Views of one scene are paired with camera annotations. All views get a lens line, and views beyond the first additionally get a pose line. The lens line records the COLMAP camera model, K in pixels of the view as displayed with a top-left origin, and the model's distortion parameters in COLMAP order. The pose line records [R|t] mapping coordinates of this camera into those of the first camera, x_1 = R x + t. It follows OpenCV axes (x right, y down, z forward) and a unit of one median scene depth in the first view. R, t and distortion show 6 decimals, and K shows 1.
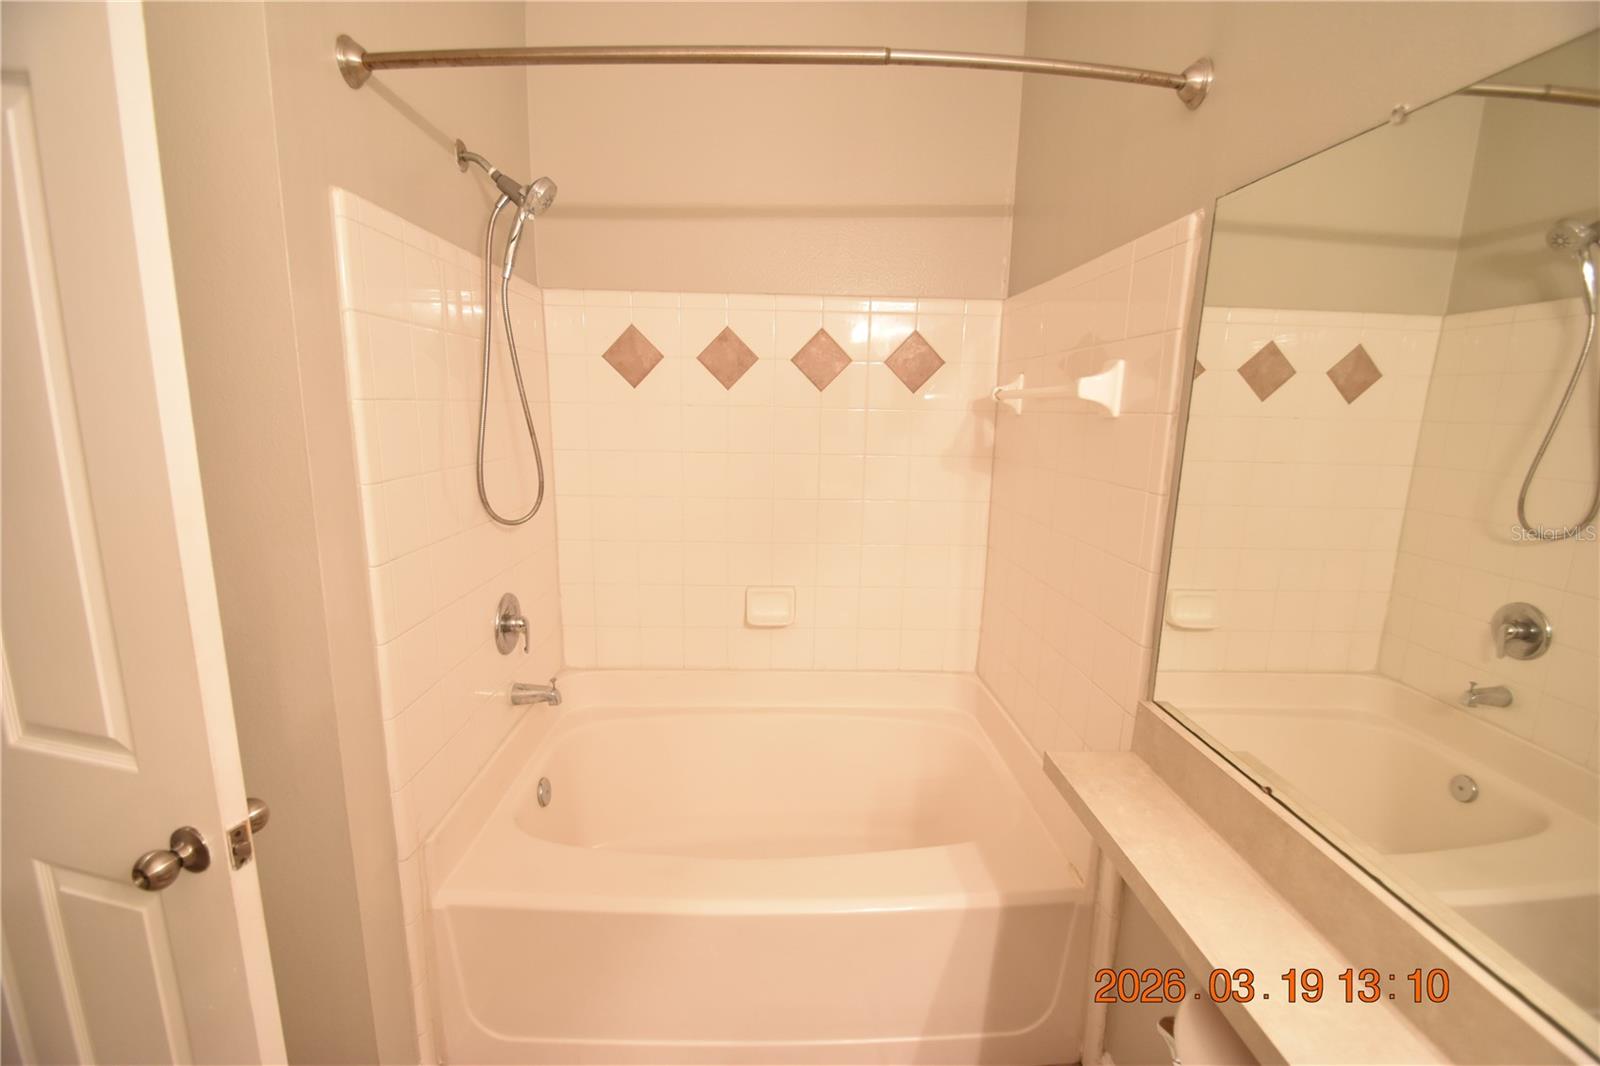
lens RADIAL K [[699.1, 0, 797.2], [0, 699.1, 540.2], [0, 0, 1]] dist [0.015443, -0.017848]
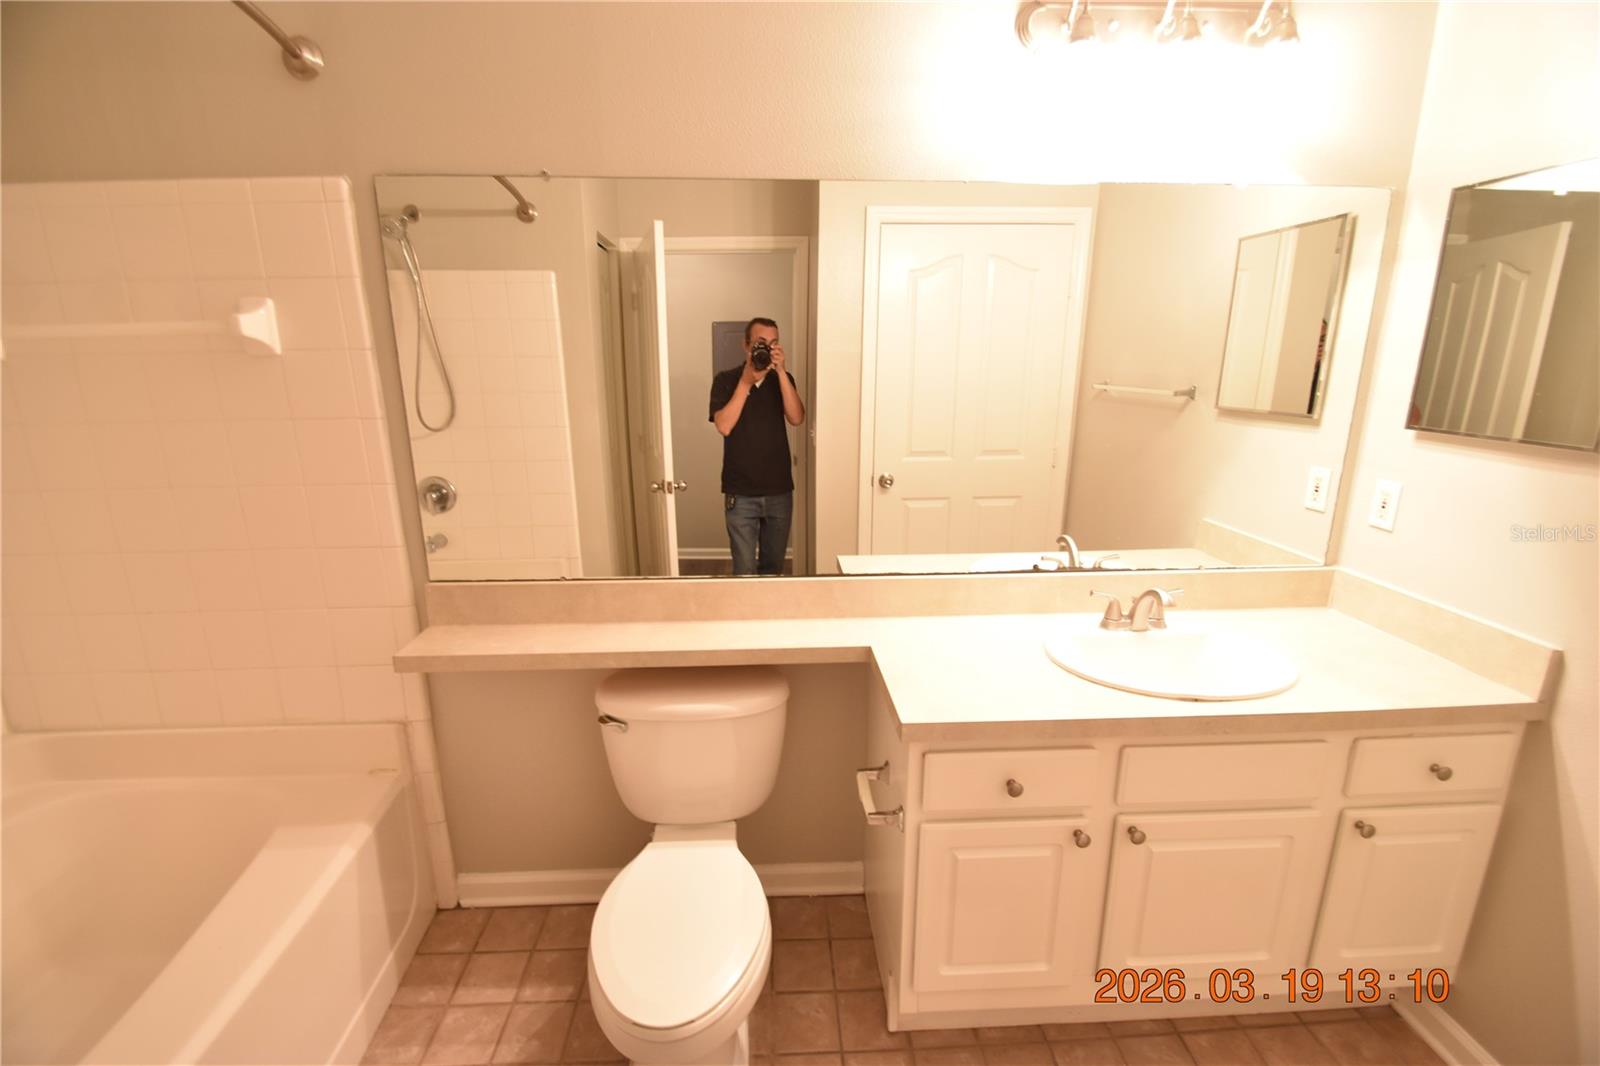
lens RADIAL K [[699.1, 0, 797.2], [0, 699.1, 540.2], [0, 0, 1]] dist [0.015443, -0.017848]
pose [[-0.016029, -0.262466, 0.964808, -0.629765], [0.194264, 0.945727, 0.260503, -0.037067], [-0.980818, 0.191603, 0.035828, 0.262209]]
